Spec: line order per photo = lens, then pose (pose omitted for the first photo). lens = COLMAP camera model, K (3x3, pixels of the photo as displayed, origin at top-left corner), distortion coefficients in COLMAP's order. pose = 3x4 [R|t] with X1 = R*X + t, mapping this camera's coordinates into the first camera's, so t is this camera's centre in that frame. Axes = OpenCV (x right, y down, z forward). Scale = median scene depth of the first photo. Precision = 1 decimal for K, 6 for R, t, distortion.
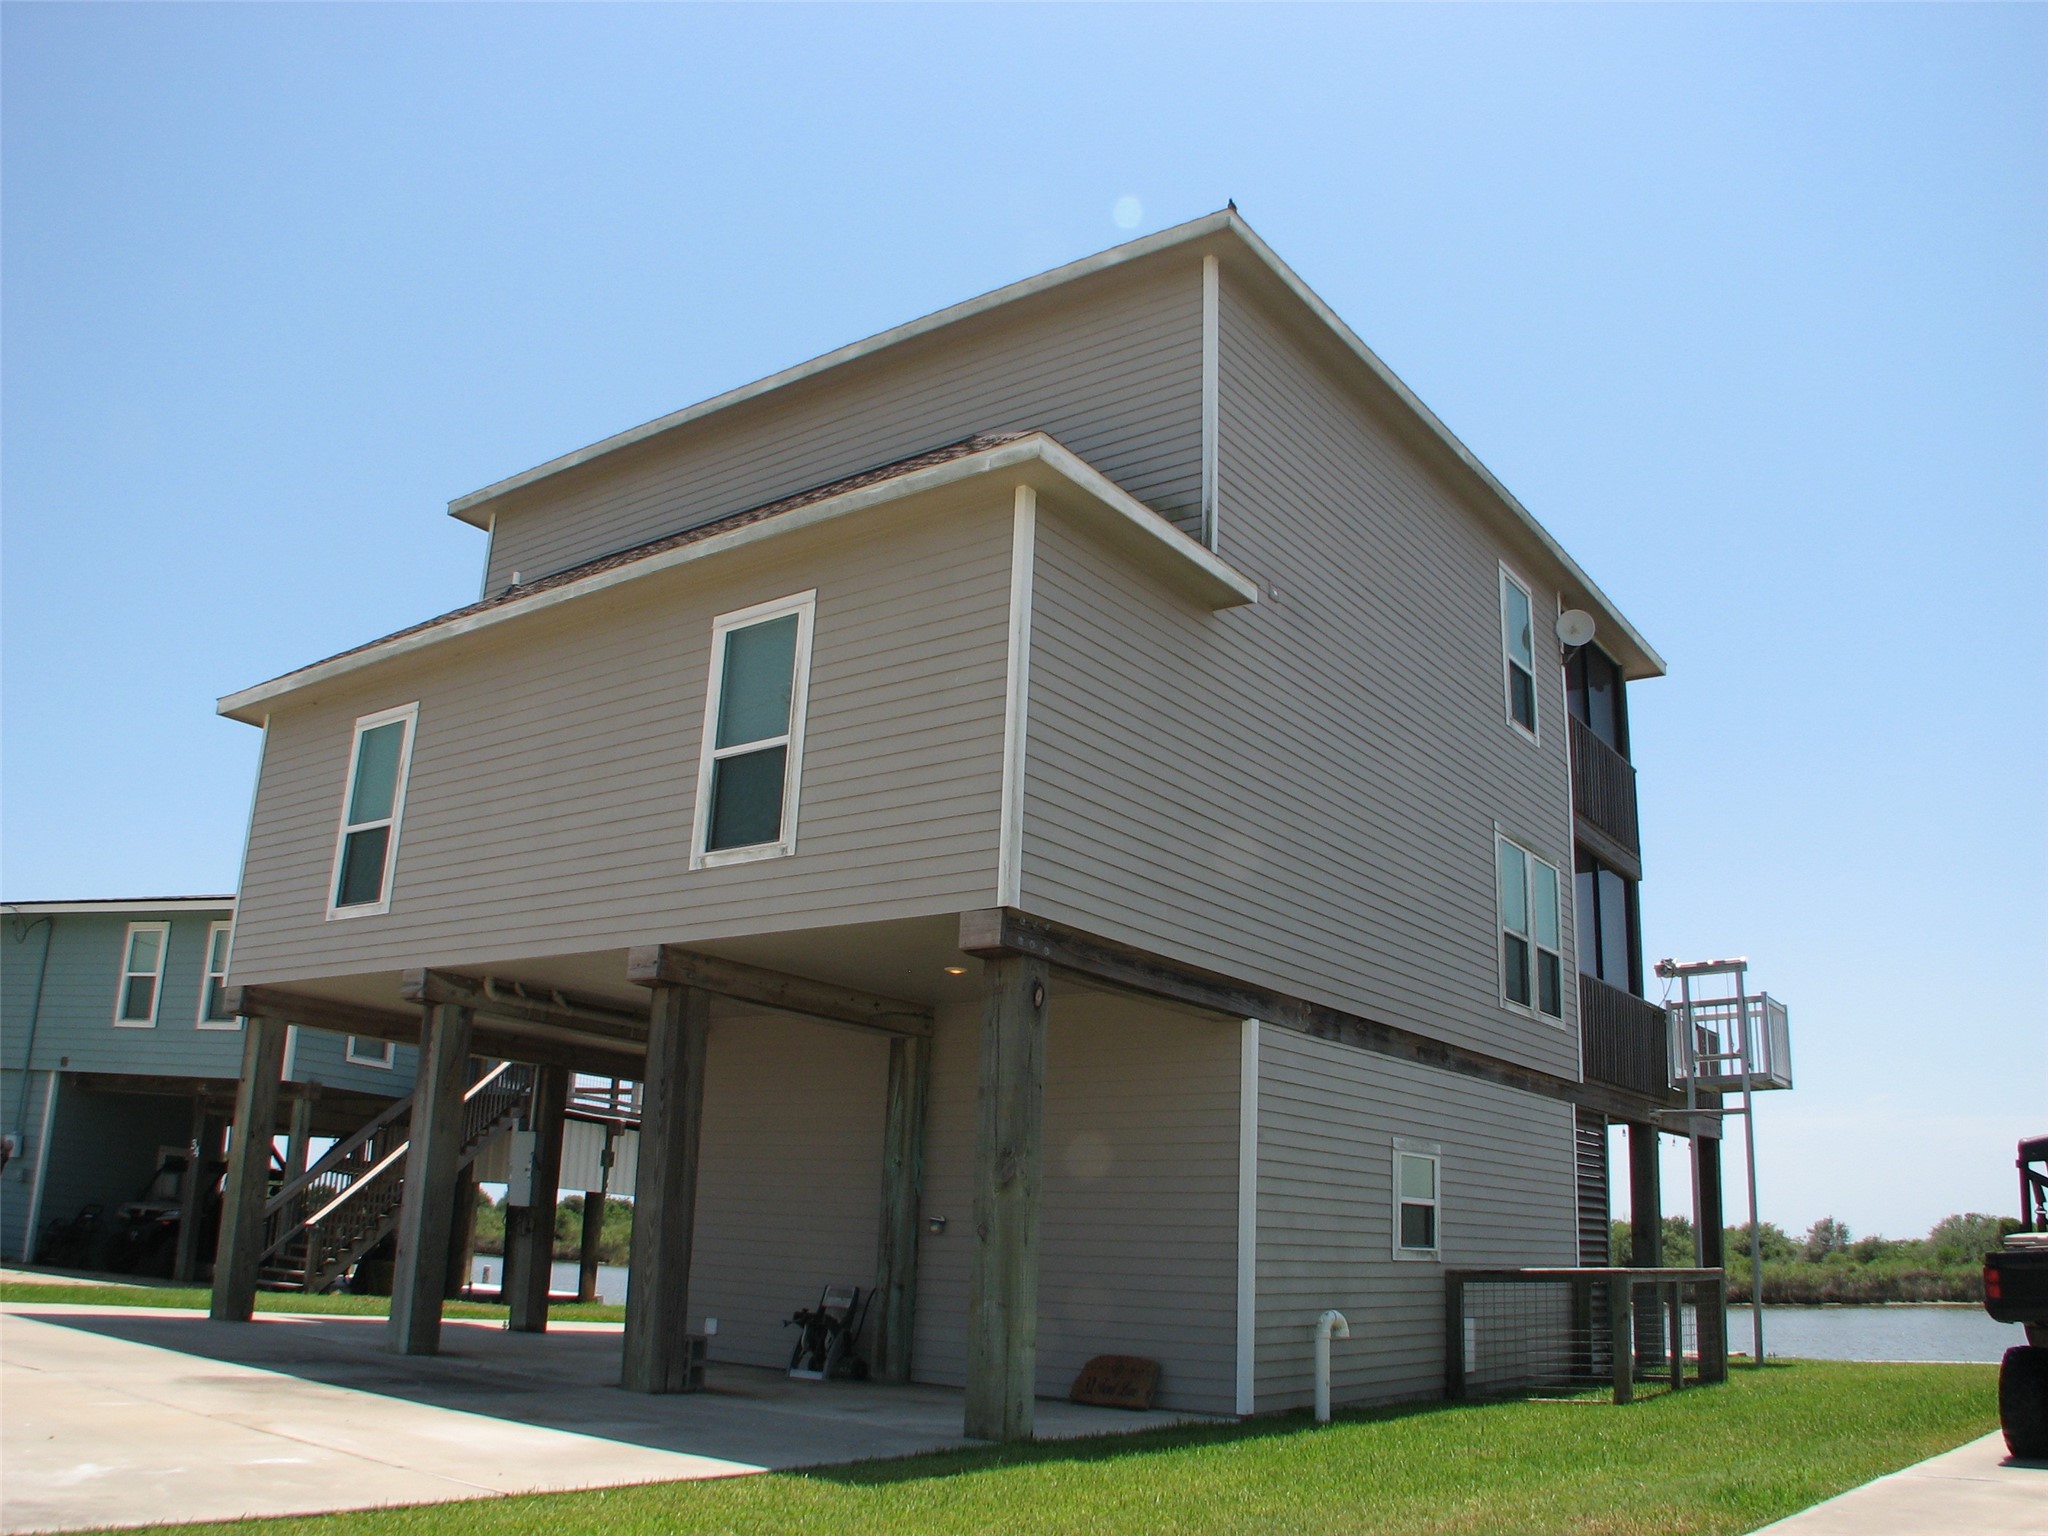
lens RADIAL K [[1695.7, 0, 1030.8], [0, 1695.7, 760.5], [0, 0, 1]] dist [-0.216410, 0.105024]
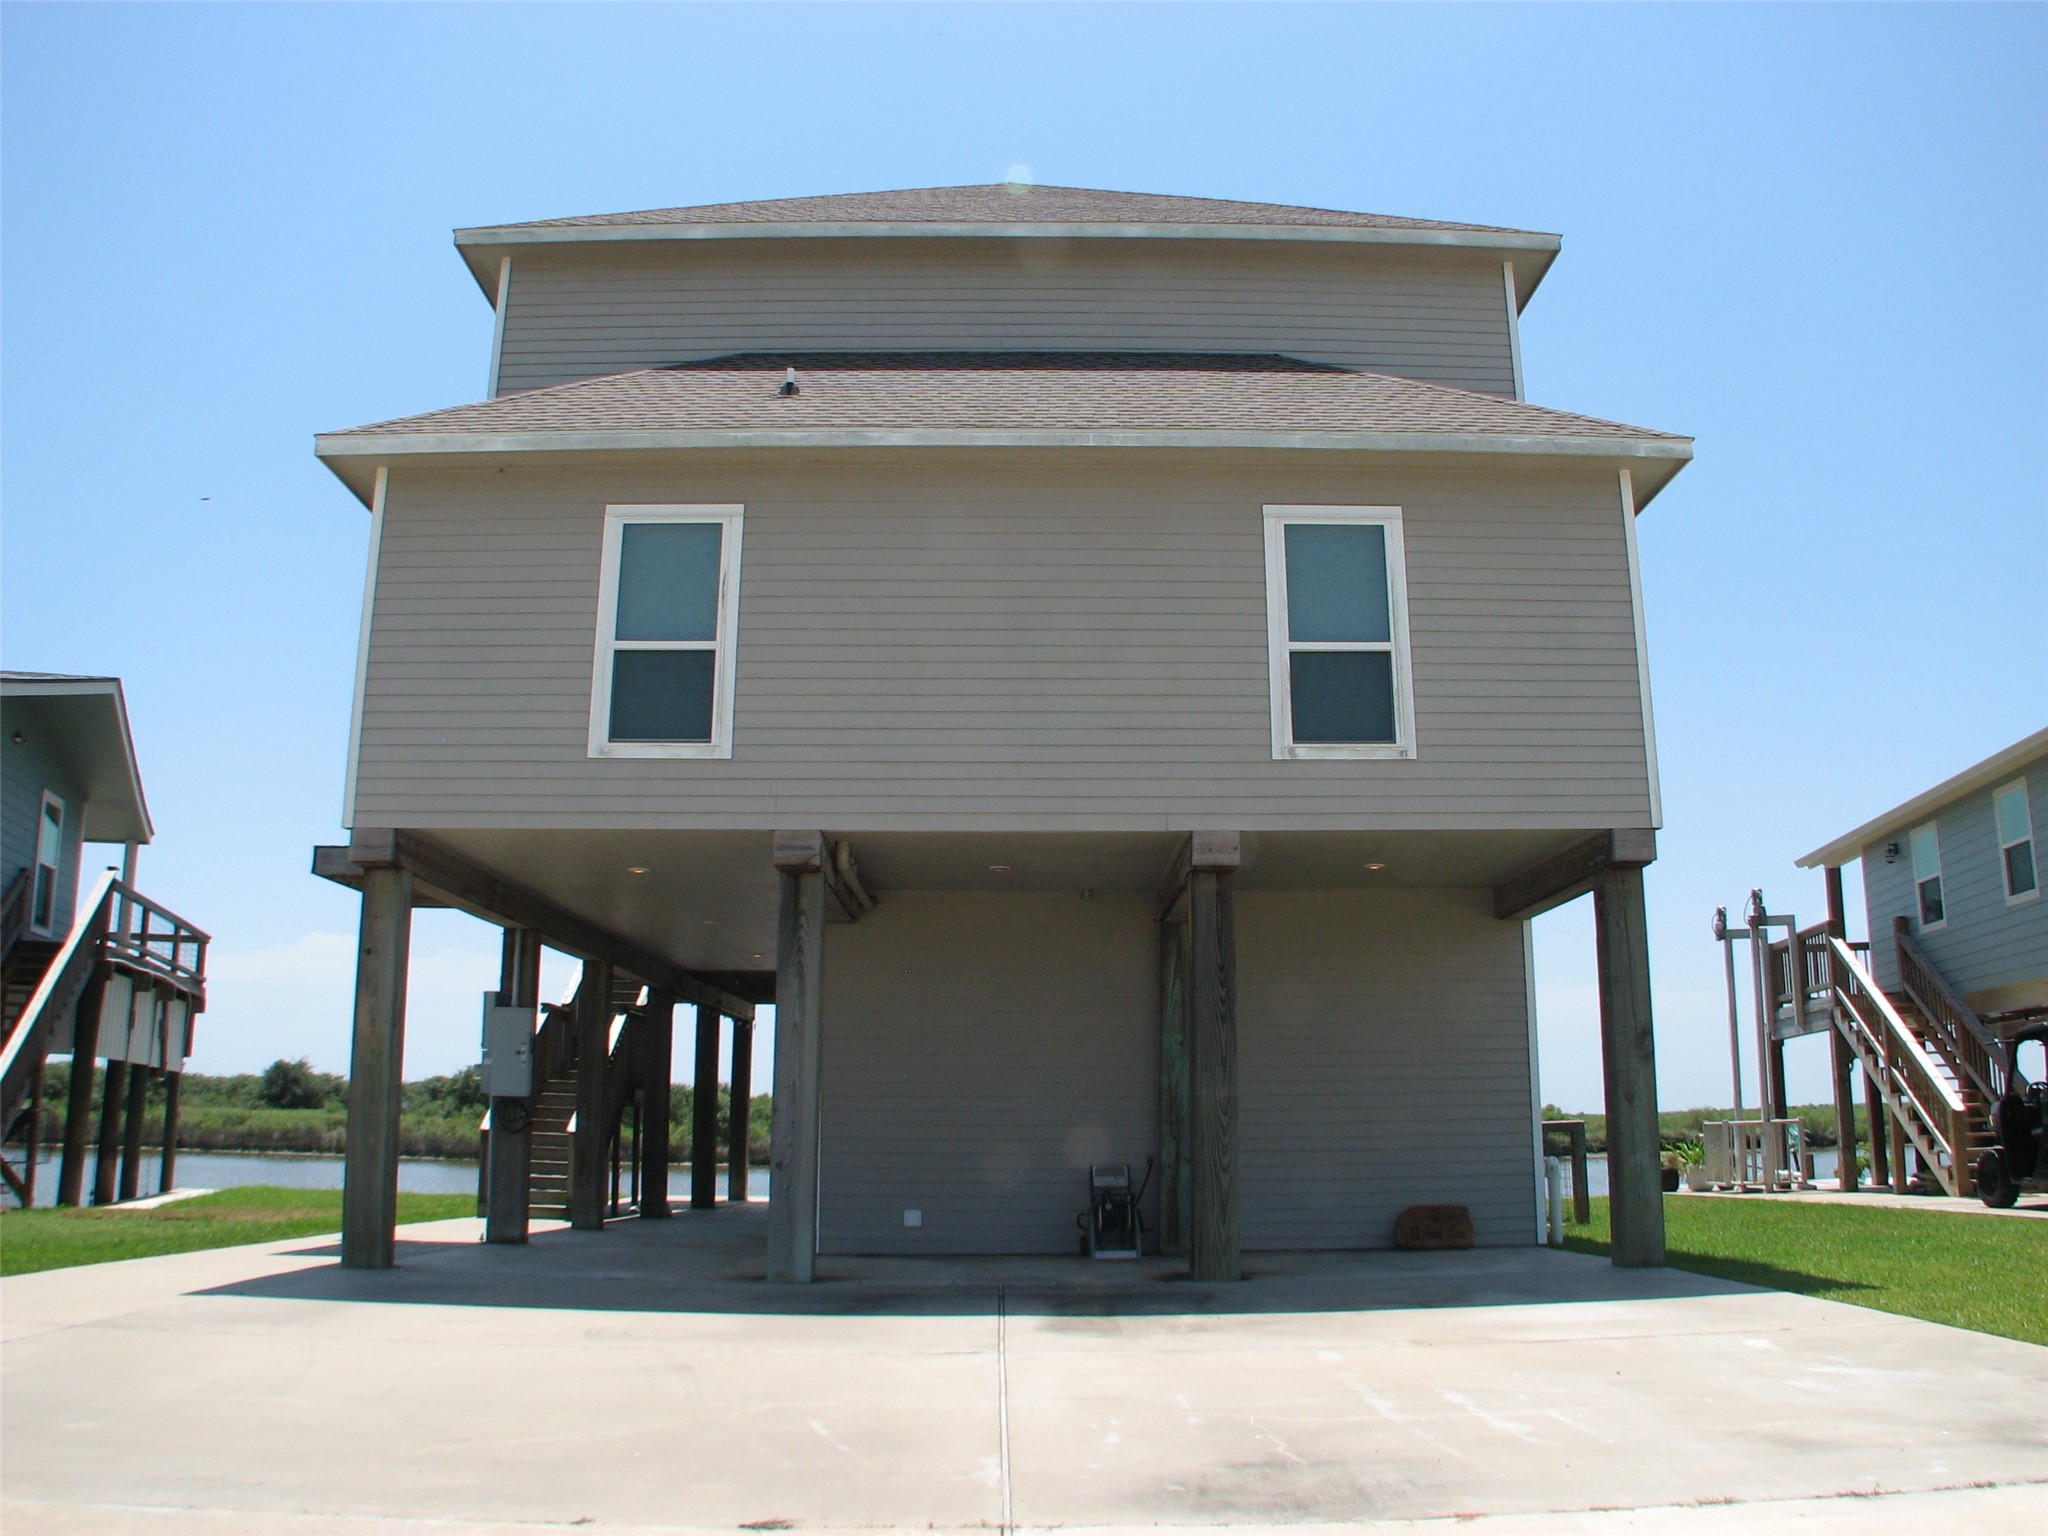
lens RADIAL K [[1695.7, 0, 1030.8], [0, 1695.7, 760.5], [0, 0, 1]] dist [-0.216410, 0.105024]
pose [[0.802220, 0.091202, 0.590022, -0.804773], [-0.140237, 0.989398, 0.037738, 0.042788], [-0.580325, -0.113017, 0.806505, 0.239957]]
